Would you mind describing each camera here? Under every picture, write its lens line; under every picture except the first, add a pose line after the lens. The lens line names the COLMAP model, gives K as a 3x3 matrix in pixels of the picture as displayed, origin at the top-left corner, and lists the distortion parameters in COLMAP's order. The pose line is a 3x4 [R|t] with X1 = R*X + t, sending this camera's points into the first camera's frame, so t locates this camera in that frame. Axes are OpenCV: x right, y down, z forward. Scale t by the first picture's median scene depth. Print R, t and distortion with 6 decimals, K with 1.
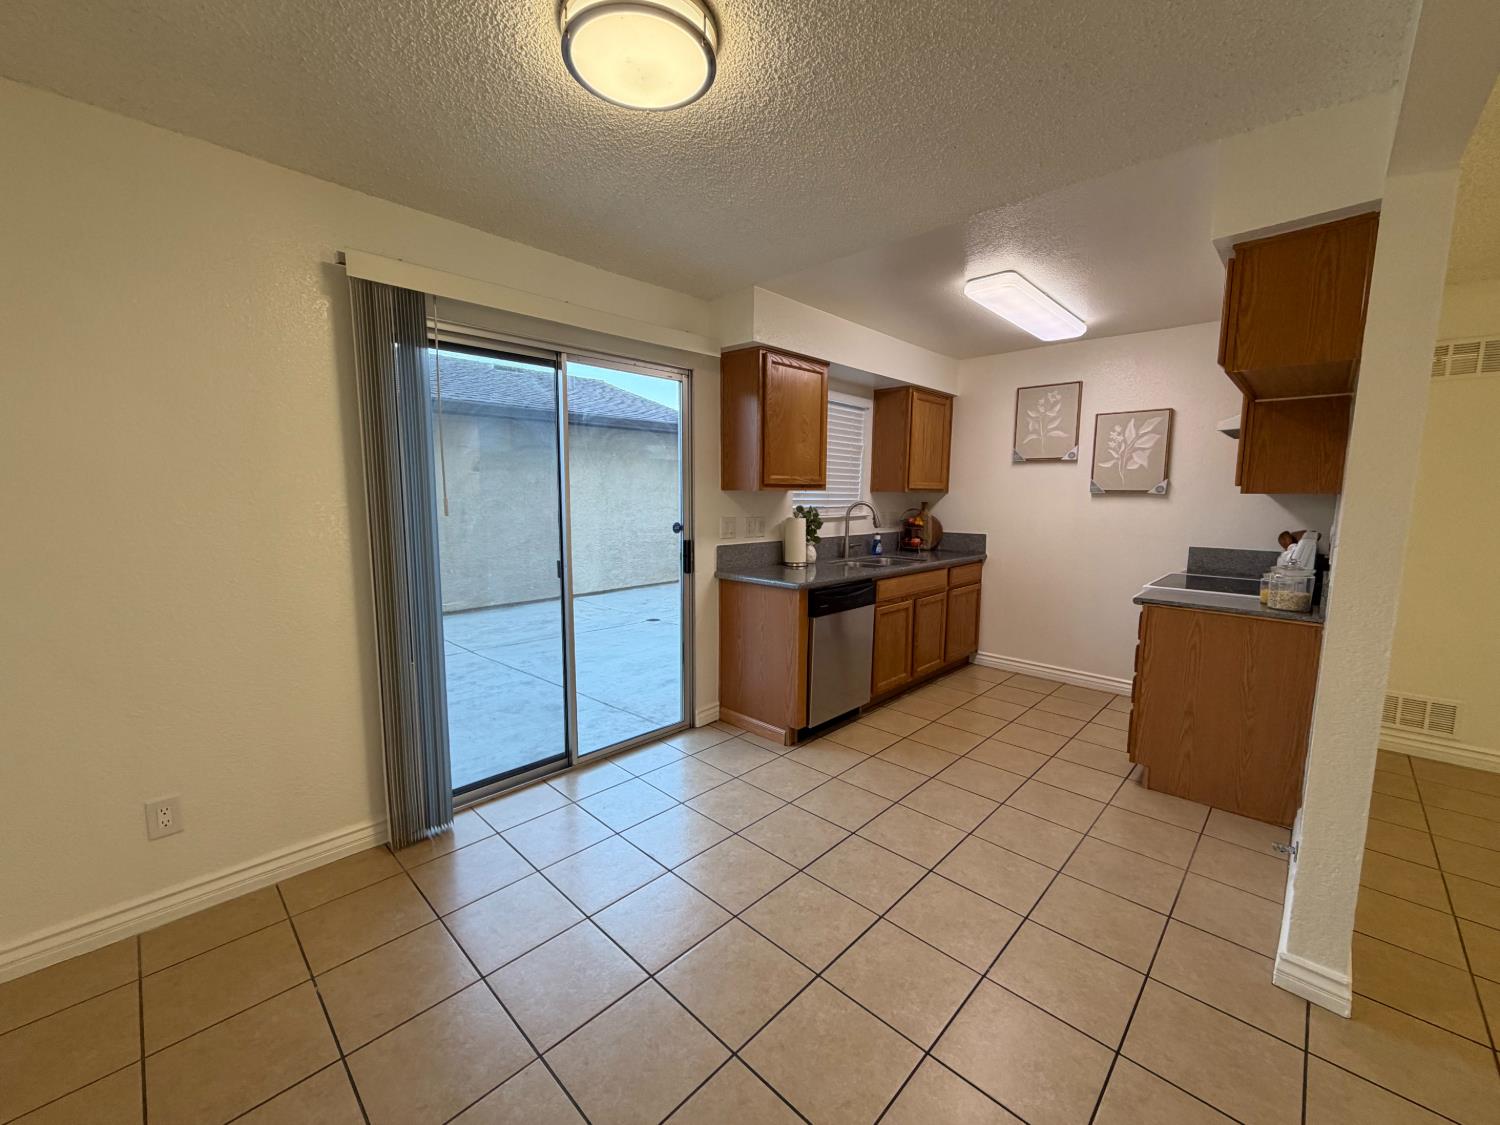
lens RADIAL K [[600.7, 0, 738.6], [0, 600.7, 558.9], [0, 0, 1]] dist [-0.002375, 0.000425]
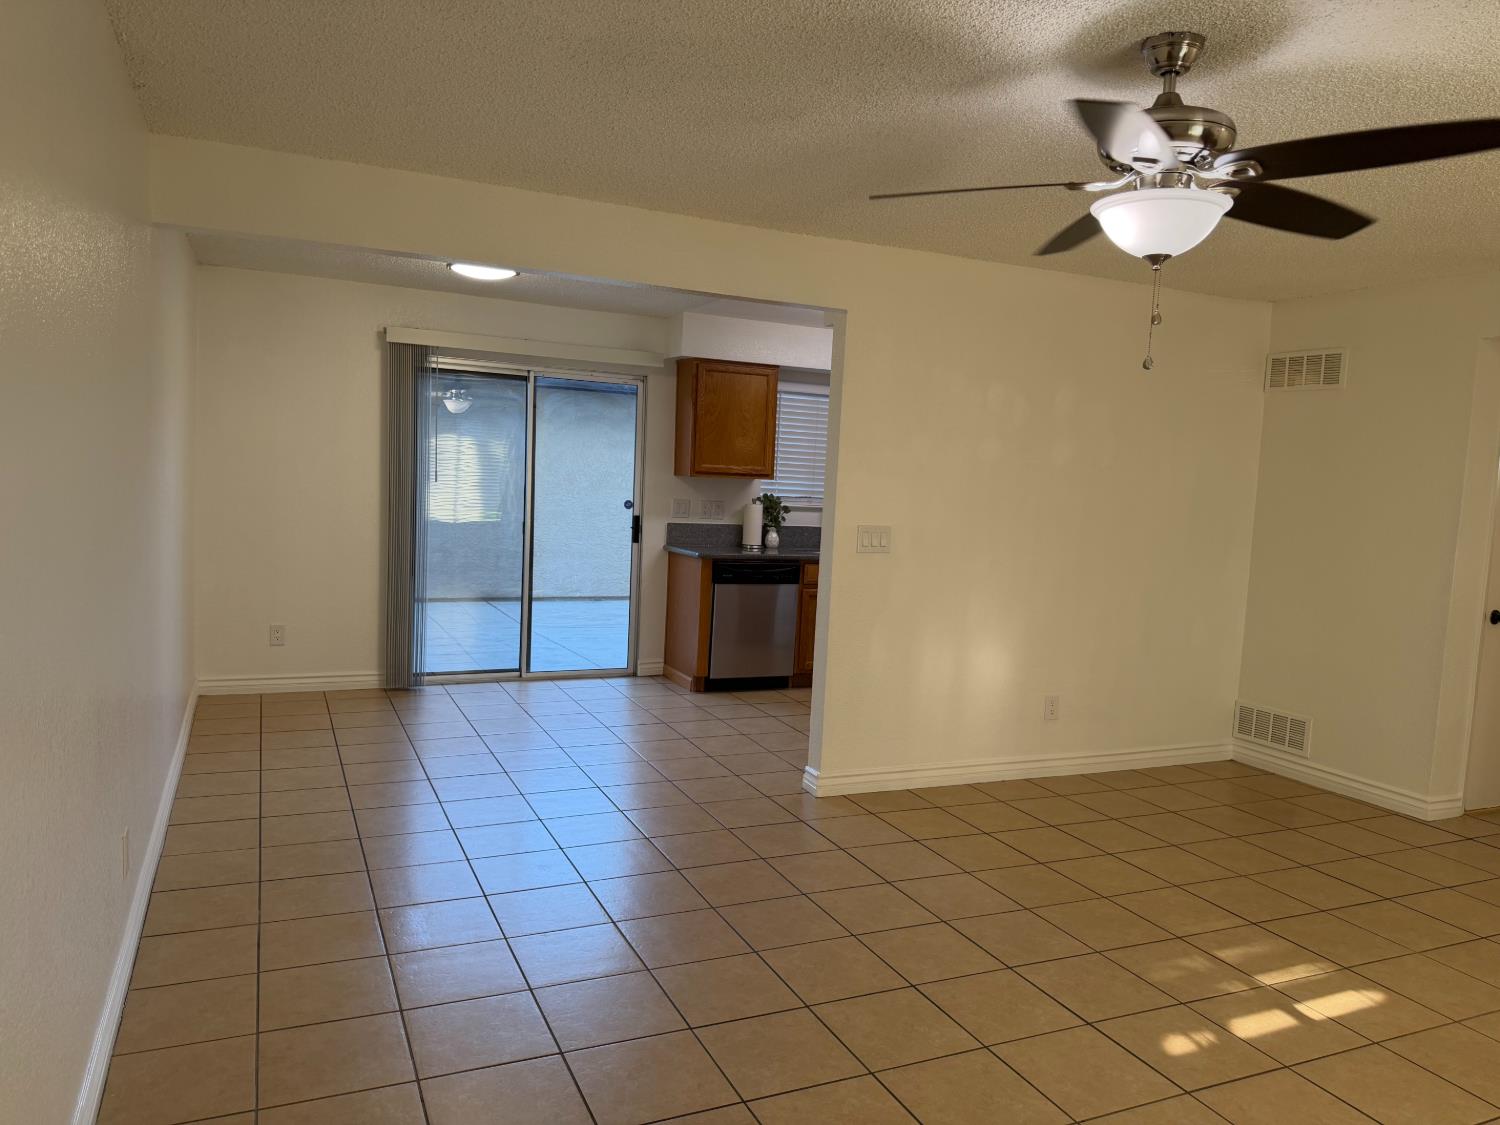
lens RADIAL K [[1066.2, 0, 756.9], [0, 1066.2, 572.1], [0, 0, 1]] dist [0.056934, -0.032766]
pose [[0.931604, 0.070025, -0.356667, 0.780203], [-0.080533, 0.996644, -0.014679, 0.080462], [0.354442, 0.042398, 0.934116, -0.778688]]
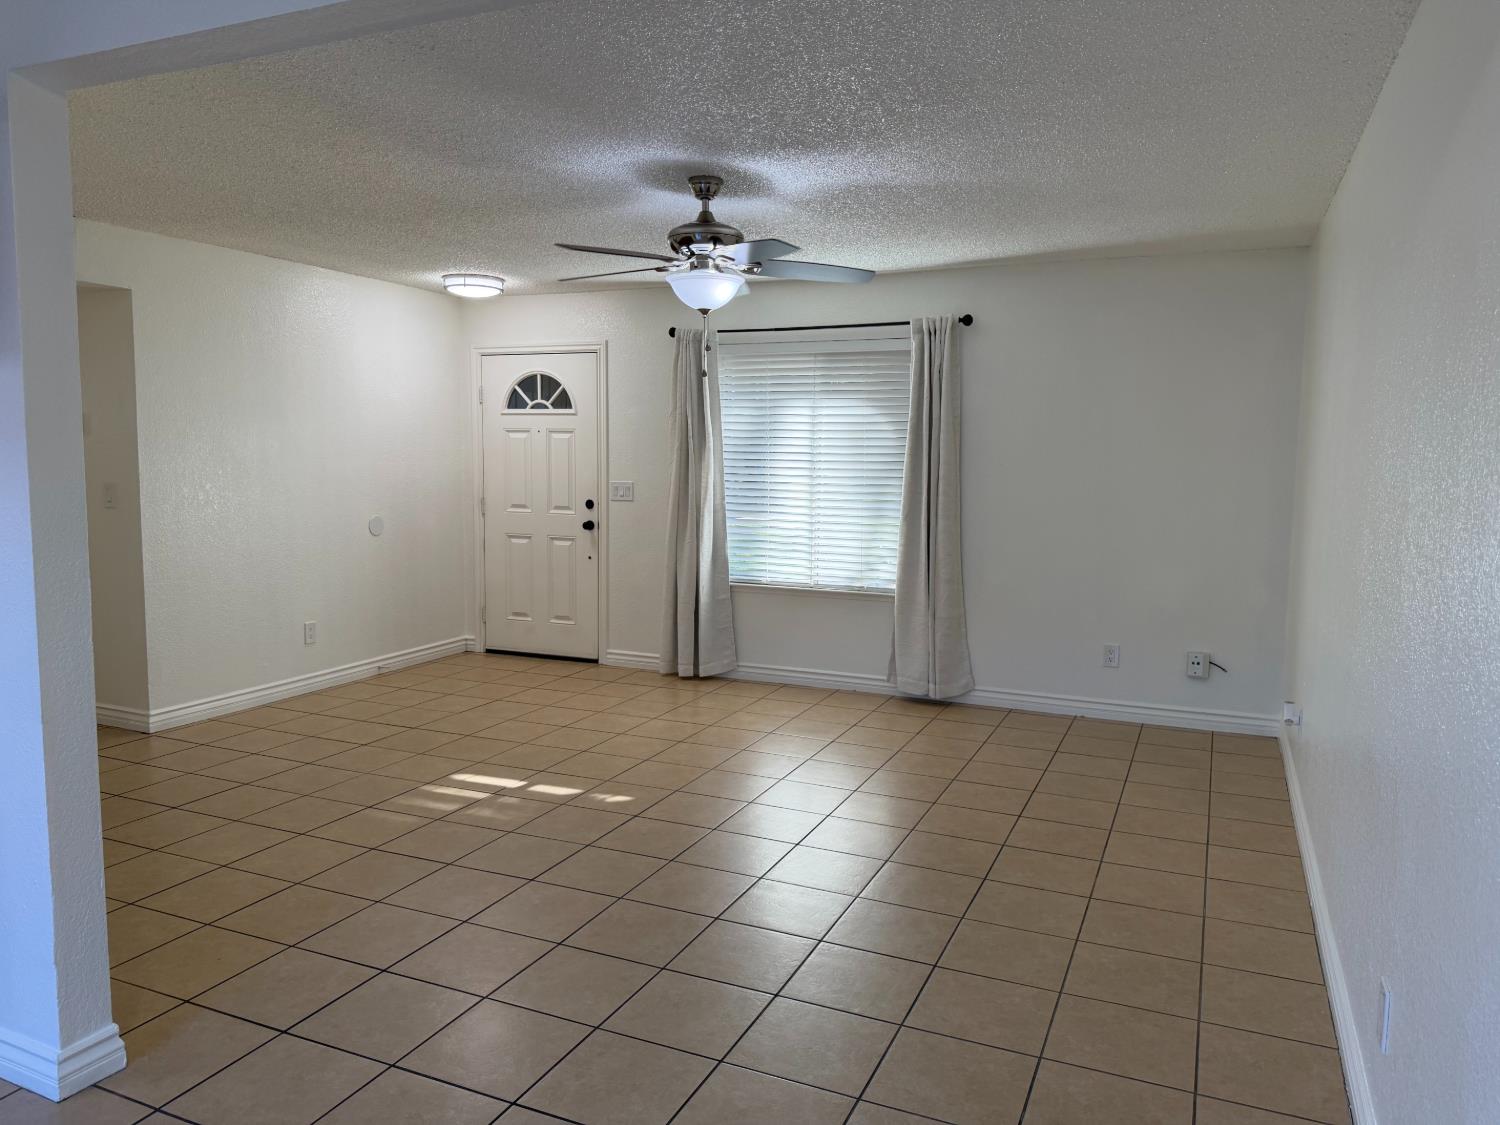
lens RADIAL K [[1066.2, 0, 745.1], [0, 1066.2, 554.4], [0, 0, 1]] dist [0.056934, -0.032766]
pose [[-0.346853, -0.100582, 0.932511, -1.451436], [0.092971, 0.985650, 0.140895, -0.172560], [-0.933300, 0.135566, -0.332525, 1.384101]]
